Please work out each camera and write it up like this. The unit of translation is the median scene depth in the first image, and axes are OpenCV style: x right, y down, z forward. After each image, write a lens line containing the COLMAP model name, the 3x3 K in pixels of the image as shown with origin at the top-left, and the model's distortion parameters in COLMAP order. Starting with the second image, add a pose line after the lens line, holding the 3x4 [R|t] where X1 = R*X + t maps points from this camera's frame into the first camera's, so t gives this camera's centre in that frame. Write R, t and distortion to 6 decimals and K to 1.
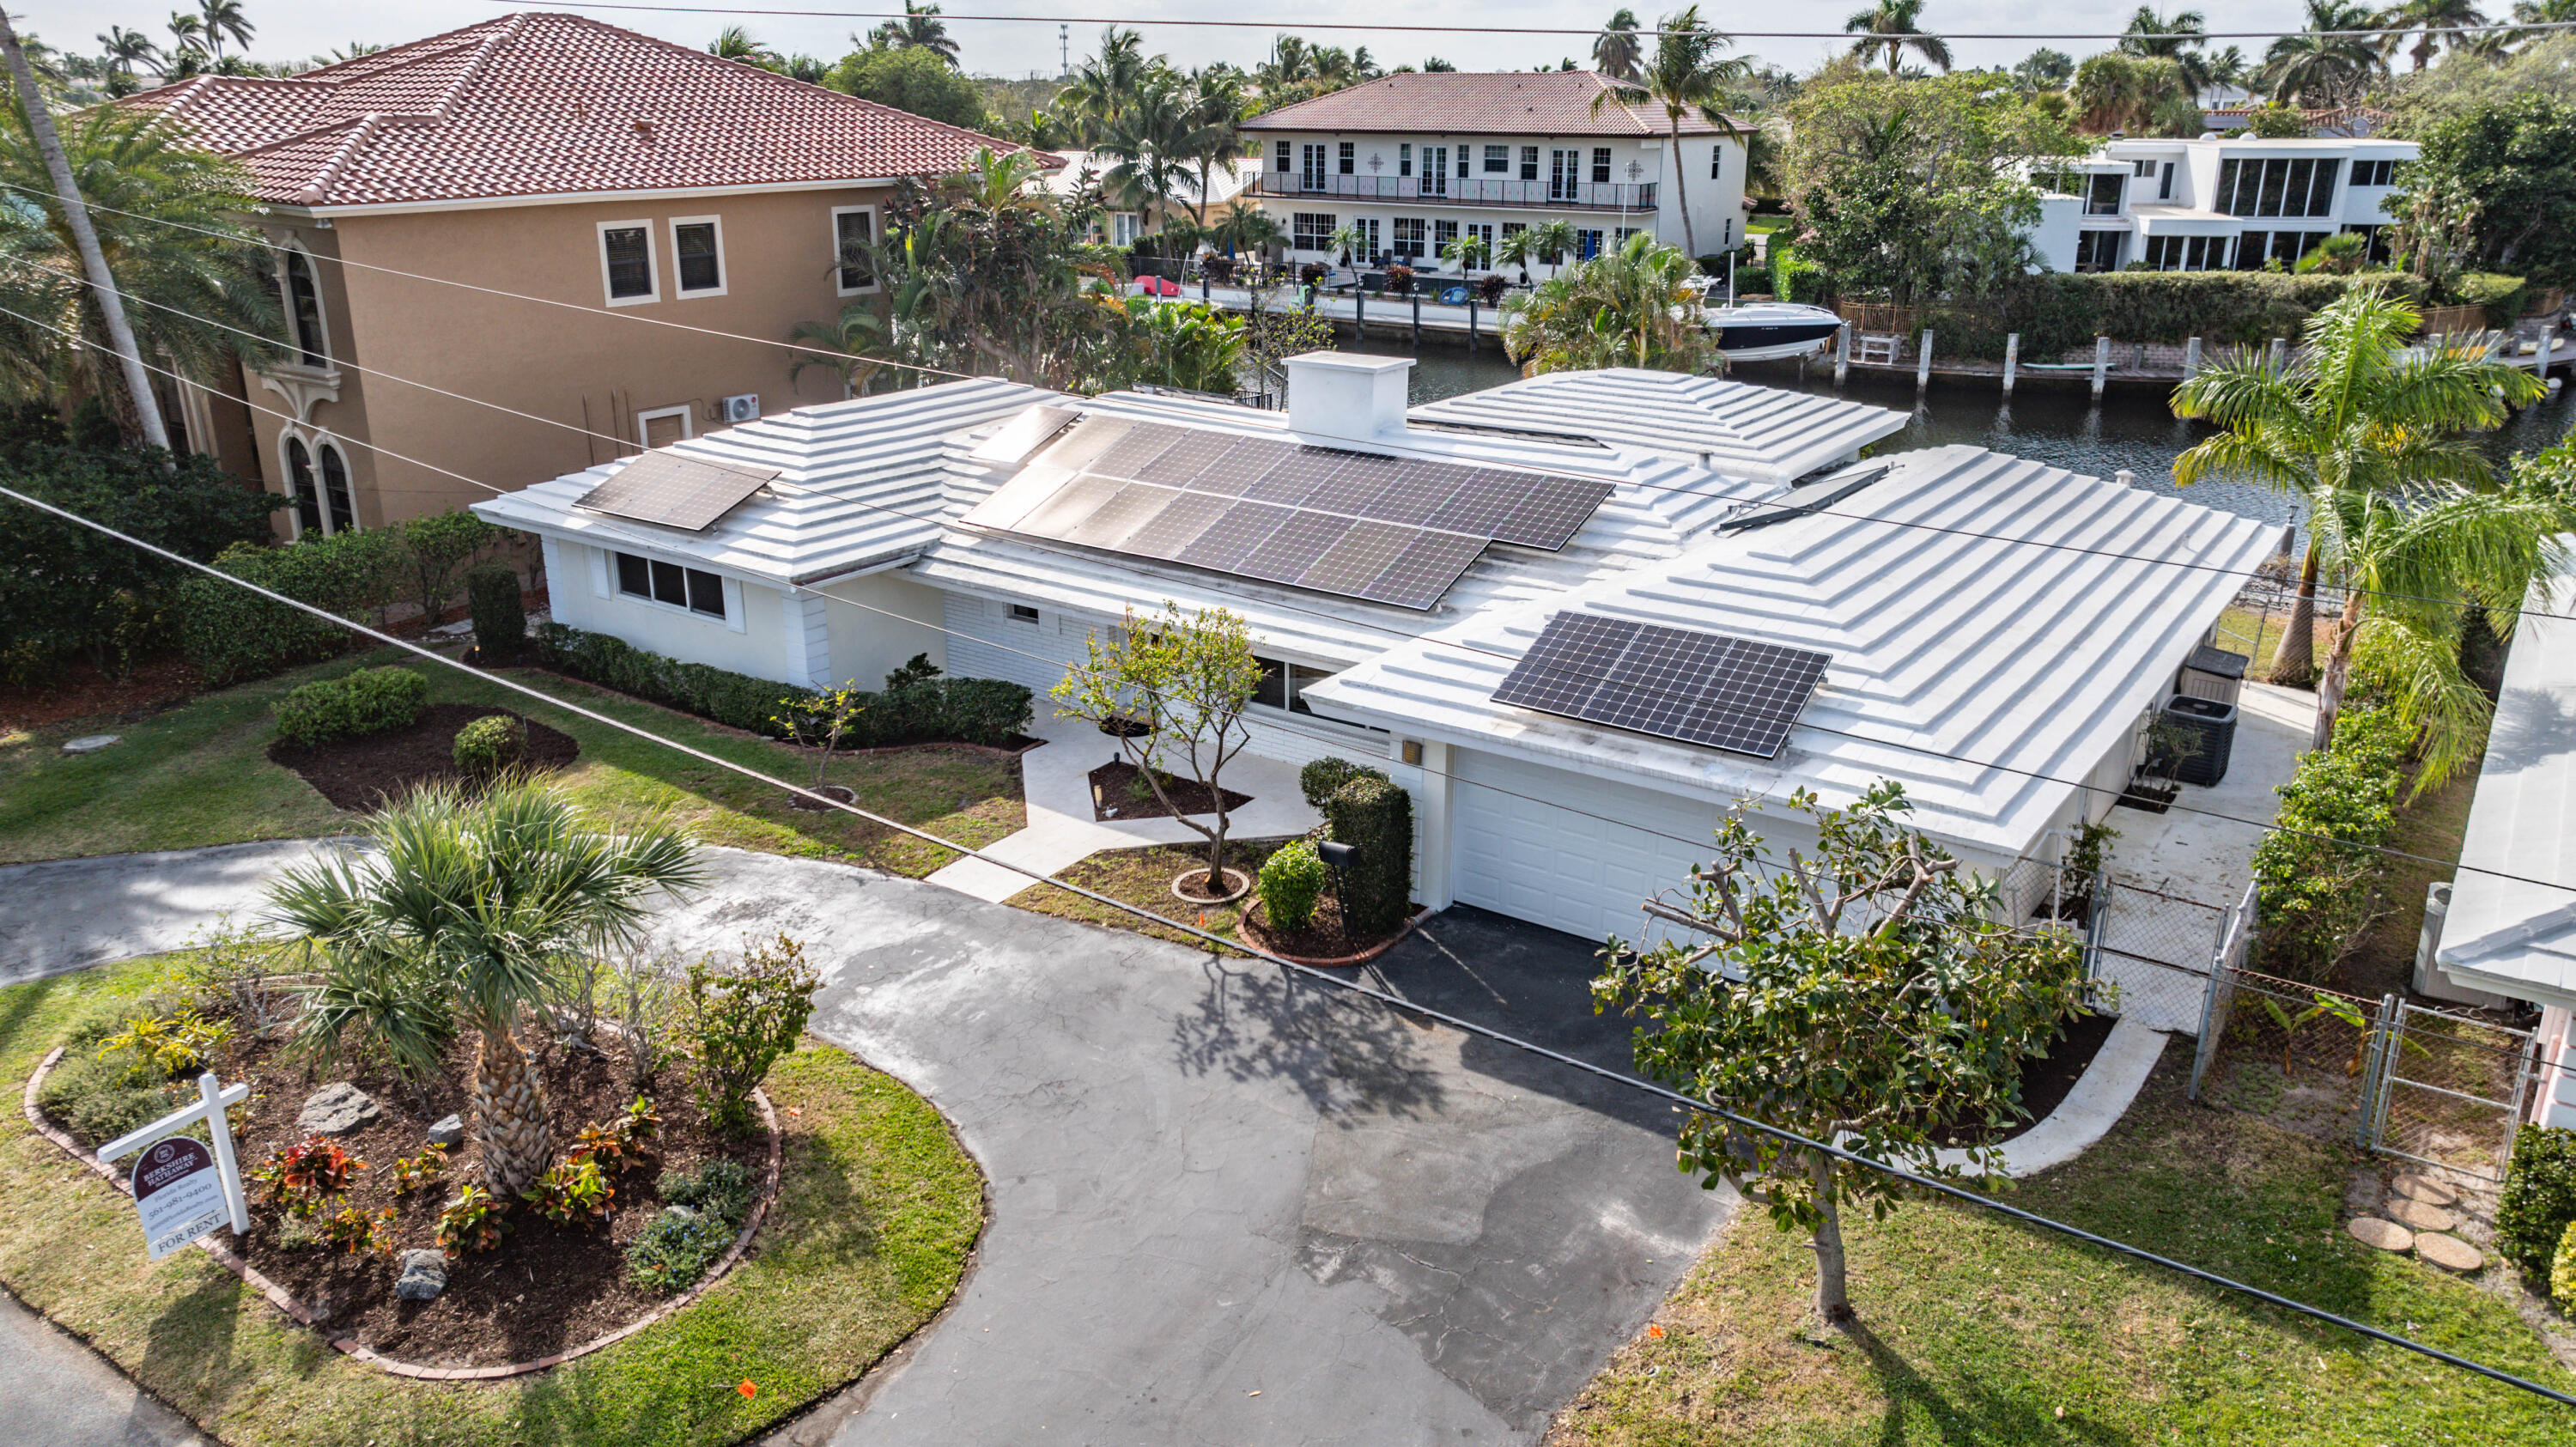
lens RADIAL K [[1800.8, 0, 1301.6], [0, 1800.8, 725.7], [0, 0, 1]] dist [-0.023034, 0.043045]
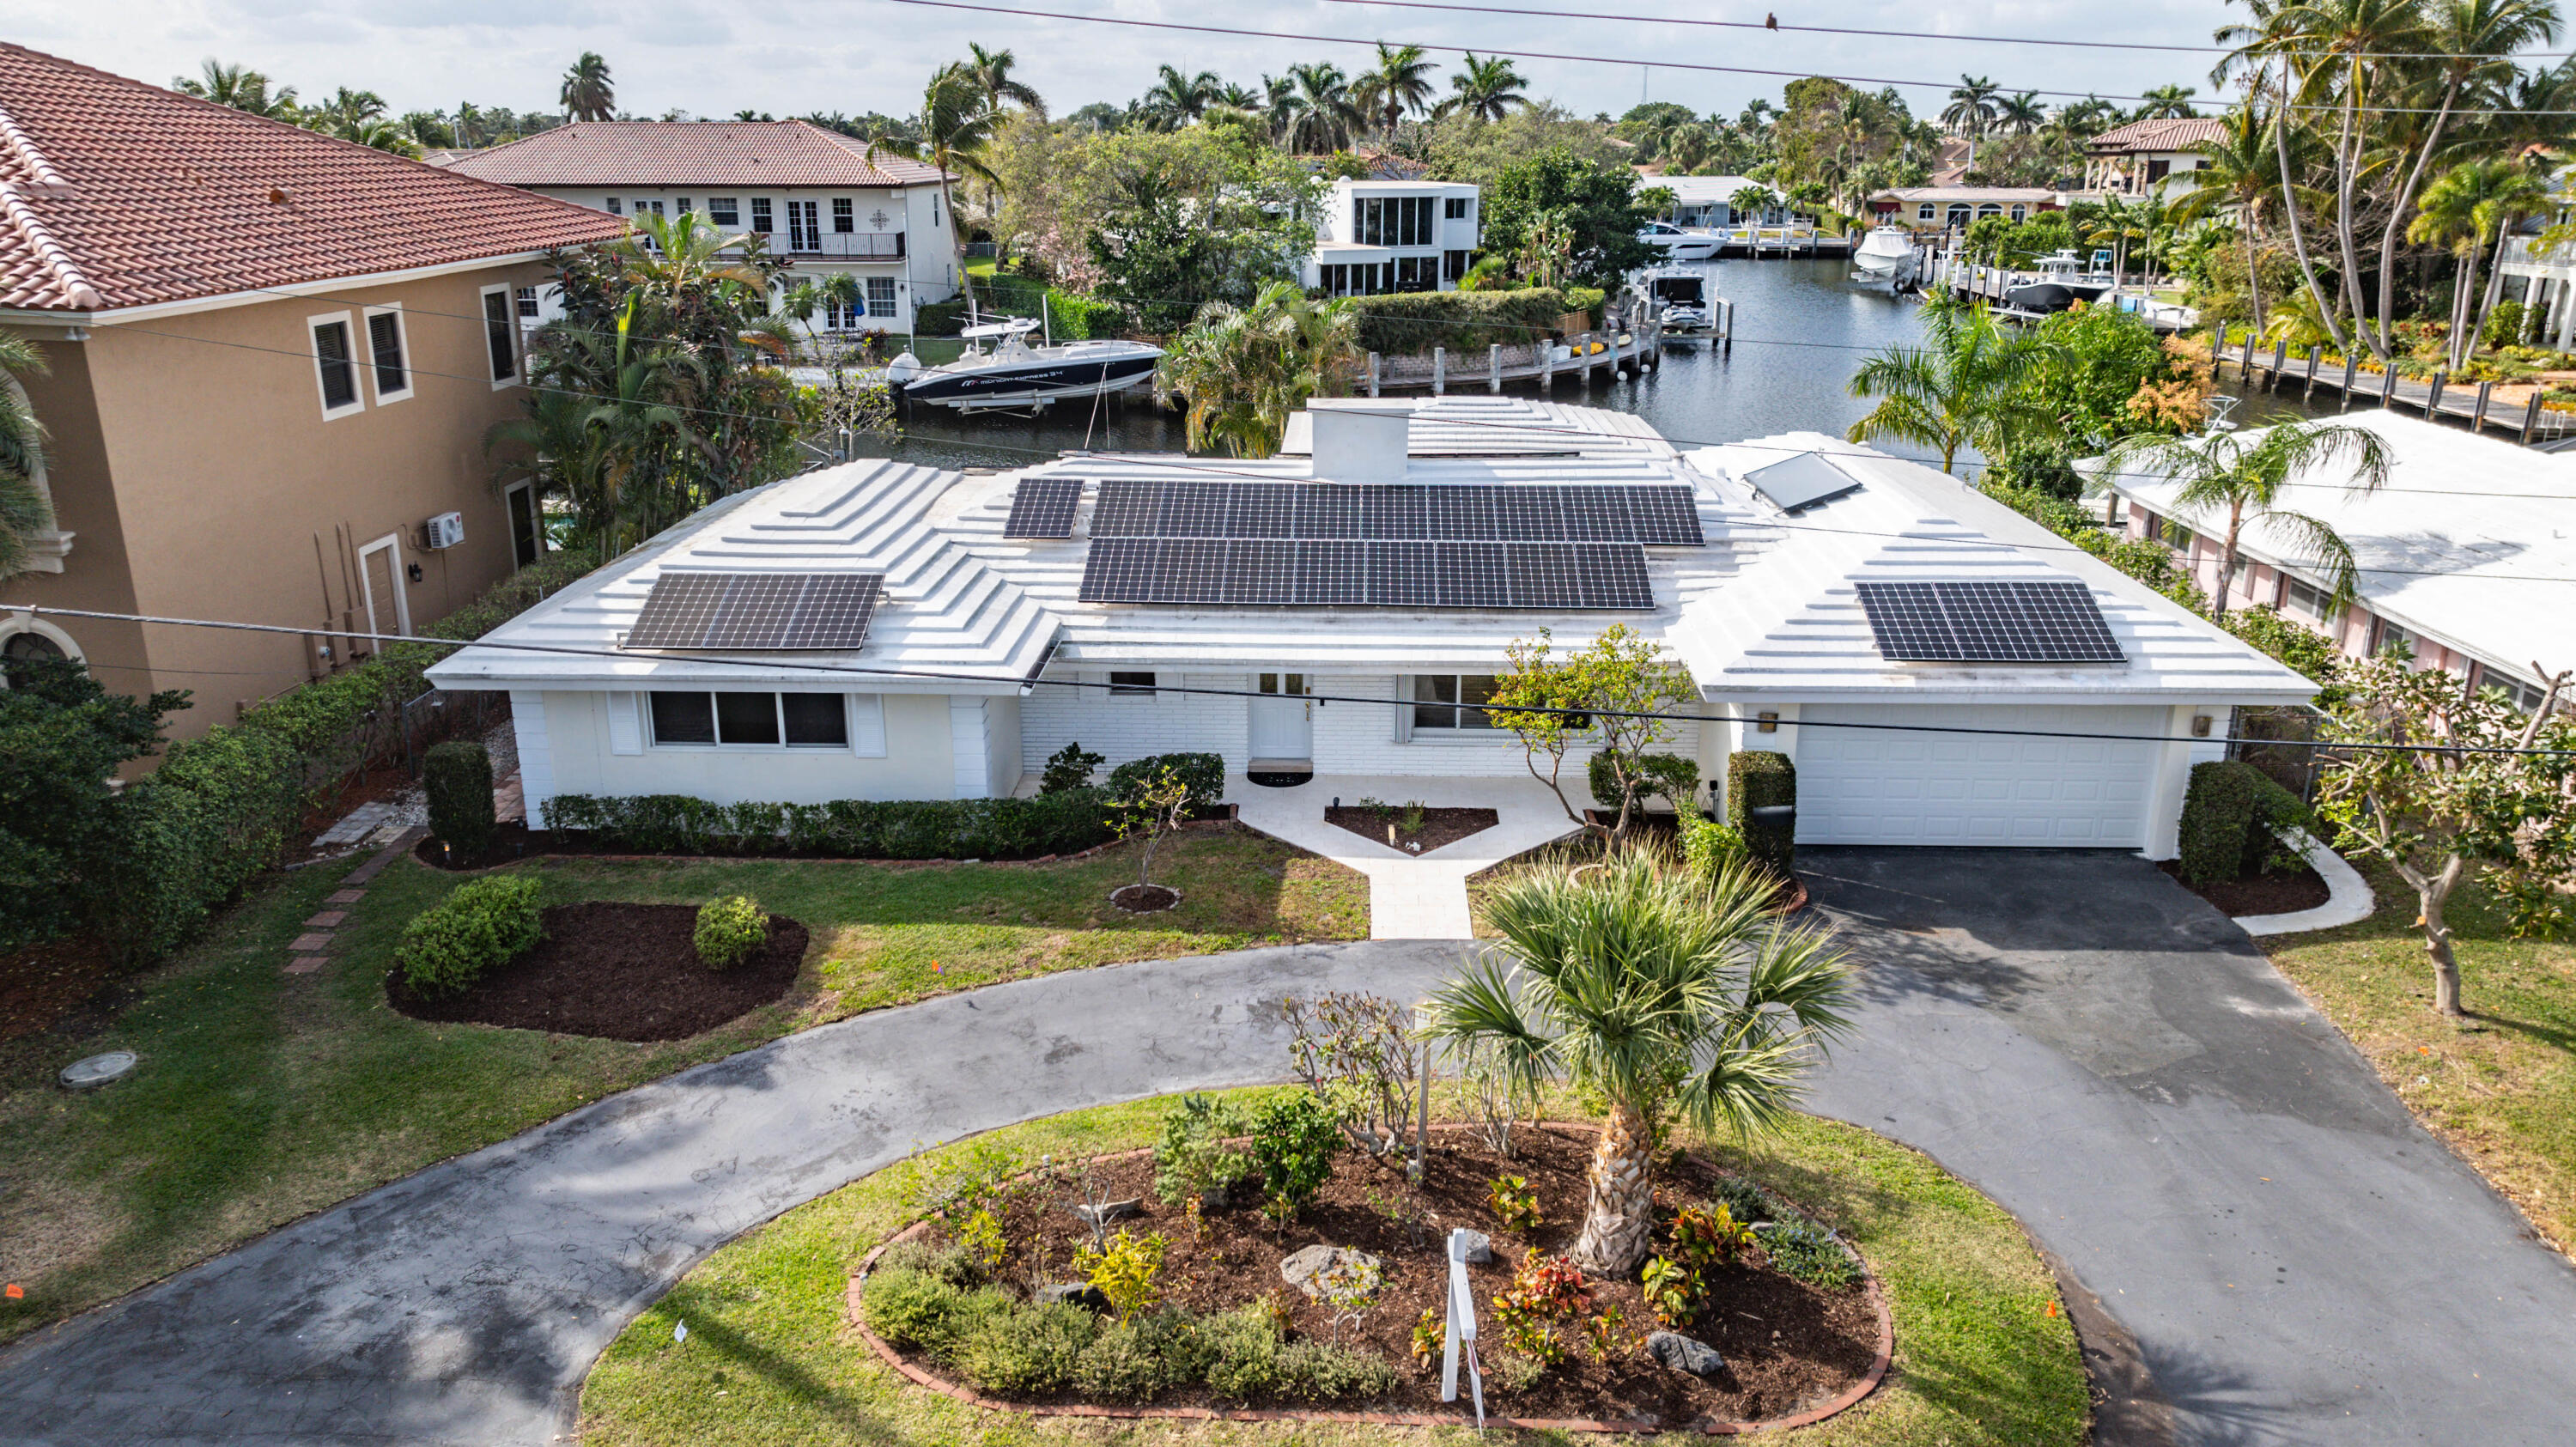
lens RADIAL K [[1800.8, 0, 1303.9], [0, 1800.8, 721.2], [0, 0, 1]] dist [-0.023034, 0.043045]
pose [[0.831131, -0.170850, 0.529180, -0.550529], [0.183752, 0.982556, 0.028624, -0.051007], [-0.524840, 0.073448, 0.848026, 0.116368]]
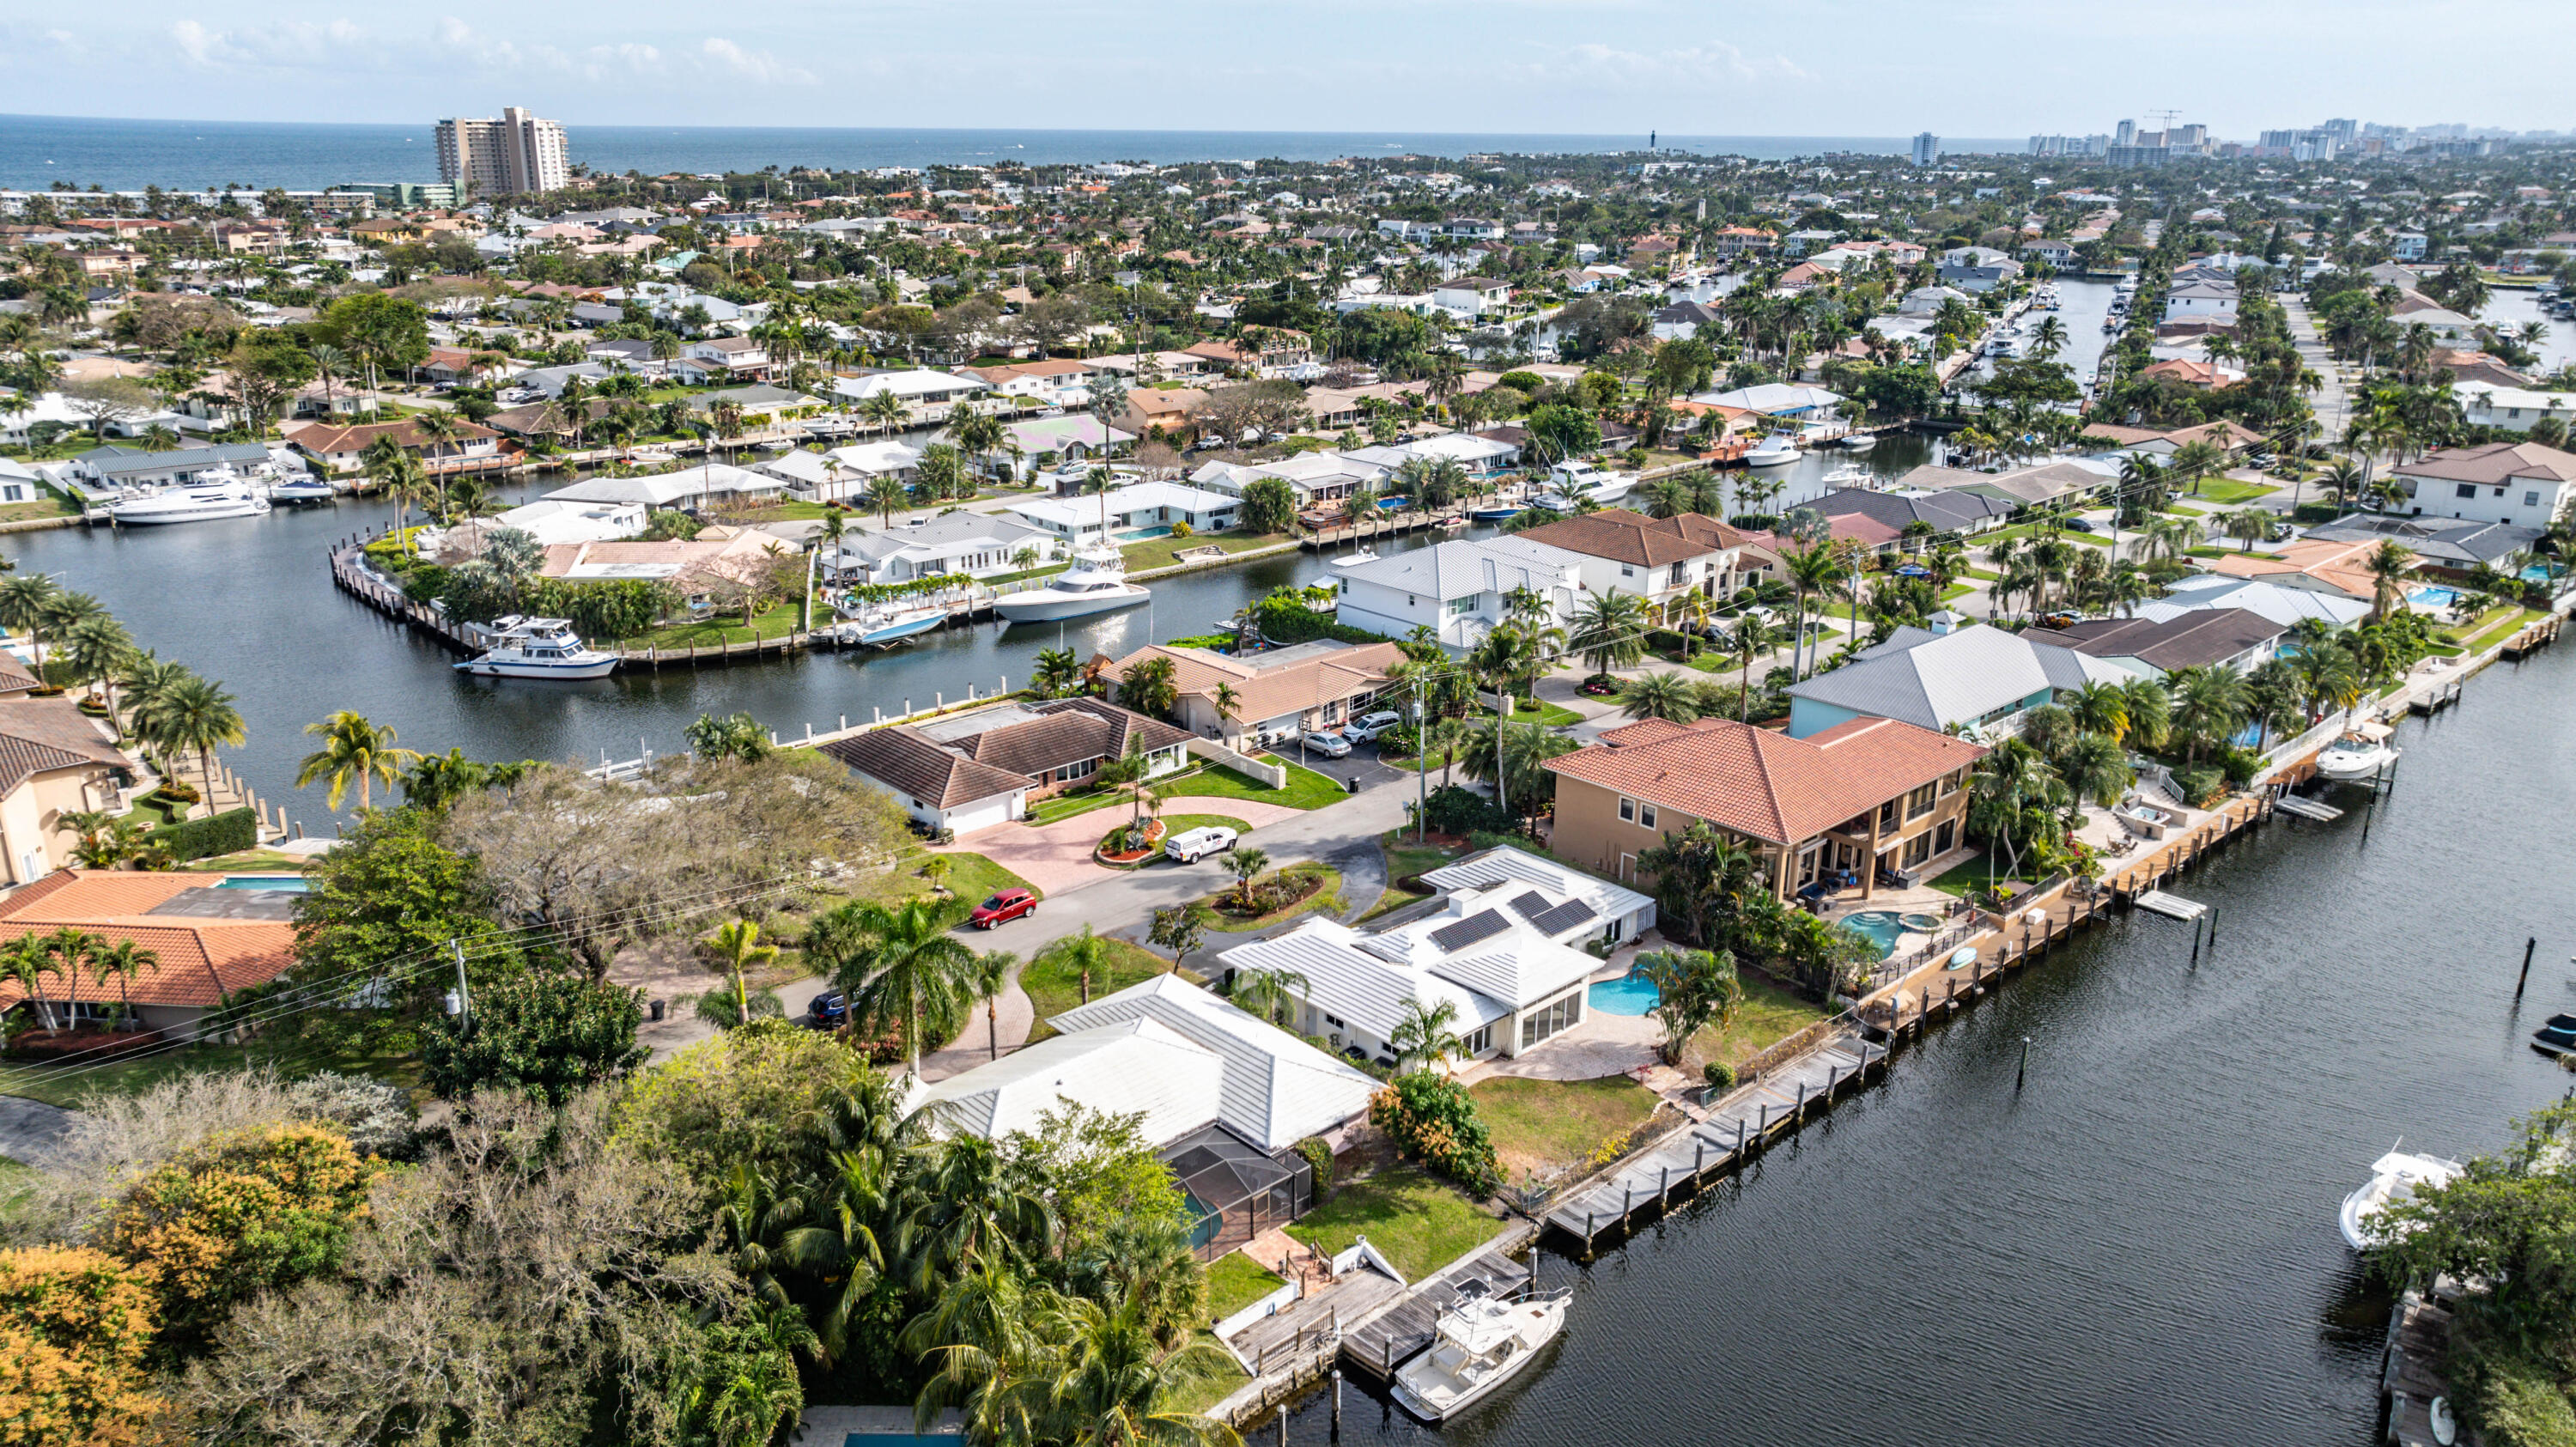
lens RADIAL K [[1800.8, 0, 1302.4], [0, 1800.8, 726.7], [0, 0, 1]] dist [-0.023034, 0.043045]
pose [[-0.199391, 0.308476, -0.930100, 3.154301], [-0.335829, 0.870168, 0.360592, -1.590475], [0.920577, 0.384253, -0.069908, 0.745724]]
